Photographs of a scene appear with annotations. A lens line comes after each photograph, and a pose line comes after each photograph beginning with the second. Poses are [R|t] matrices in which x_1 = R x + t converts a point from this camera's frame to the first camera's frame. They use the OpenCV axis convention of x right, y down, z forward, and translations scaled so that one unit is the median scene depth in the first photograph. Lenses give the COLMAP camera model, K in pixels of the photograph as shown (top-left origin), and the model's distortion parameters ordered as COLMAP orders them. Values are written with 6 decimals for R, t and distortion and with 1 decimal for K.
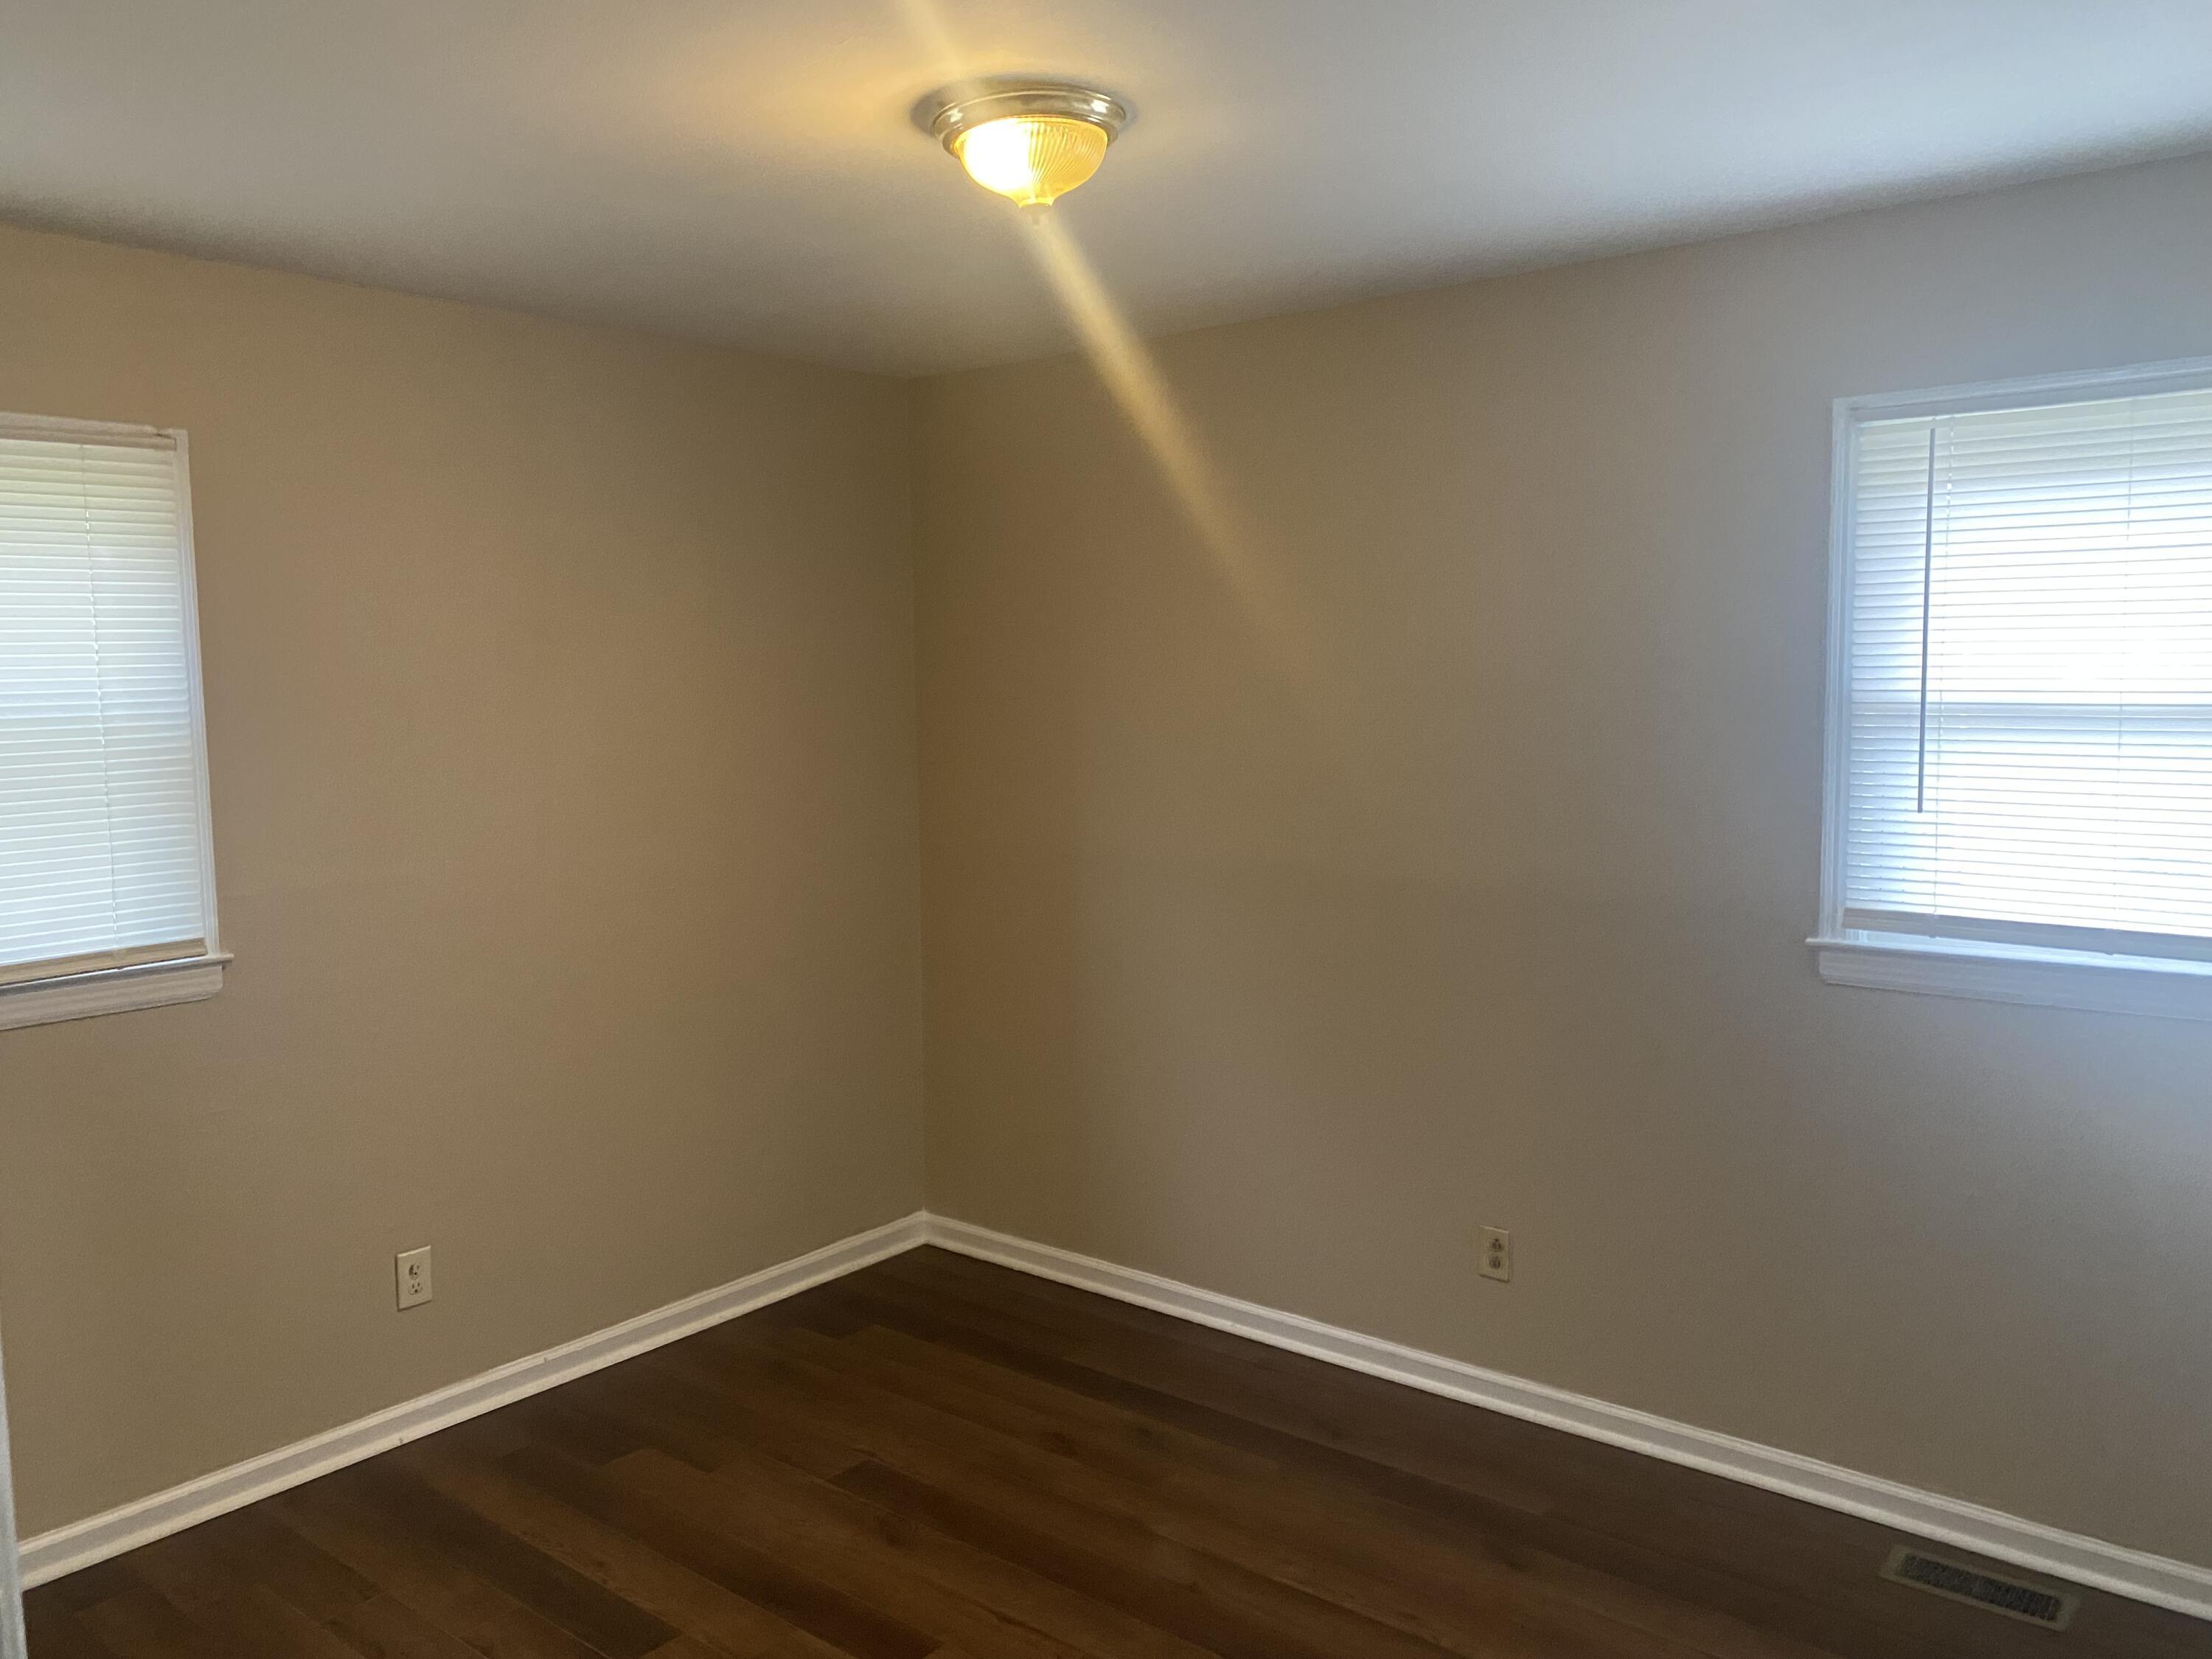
lens RADIAL K [[1676.7, 0, 1104.7], [0, 1676.7, 827.1], [0, 0, 1]] dist [-0.002006, 0.000344]
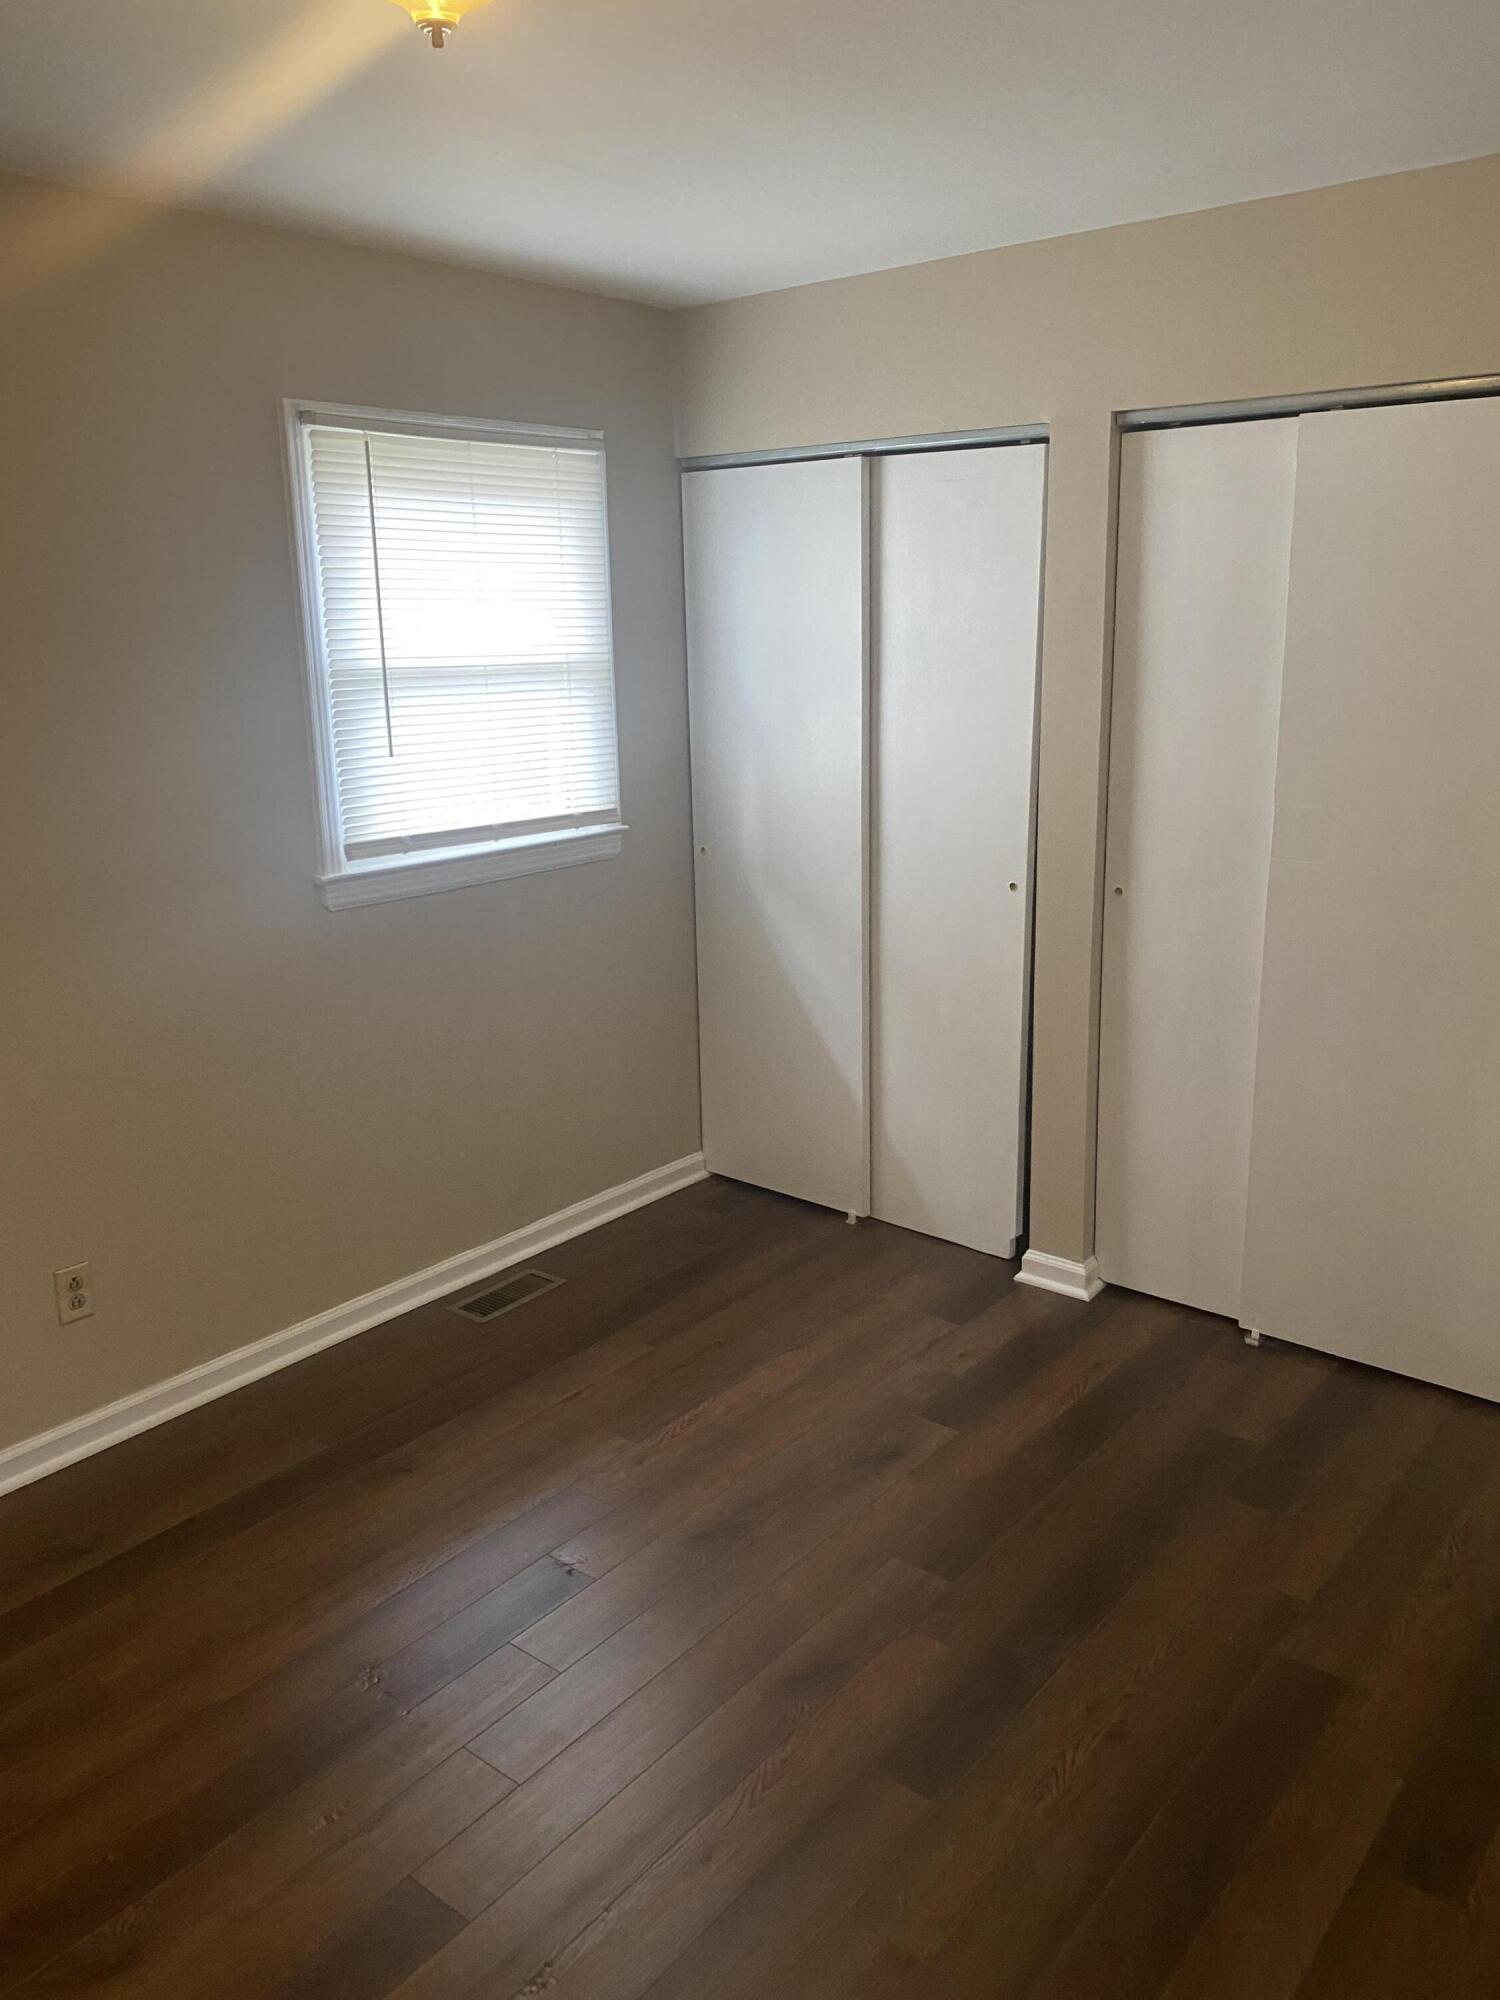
lens RADIAL K [[1516.0, 0, 751.0], [0, 1516.0, 996.7], [0, 0, 1]] dist [-0.002006, 0.000344]
pose [[-0.019384, -0.226863, 0.973734, -0.667547], [0.112497, 0.967237, 0.227589, -0.062564], [-0.993463, 0.113954, 0.006772, 0.735746]]
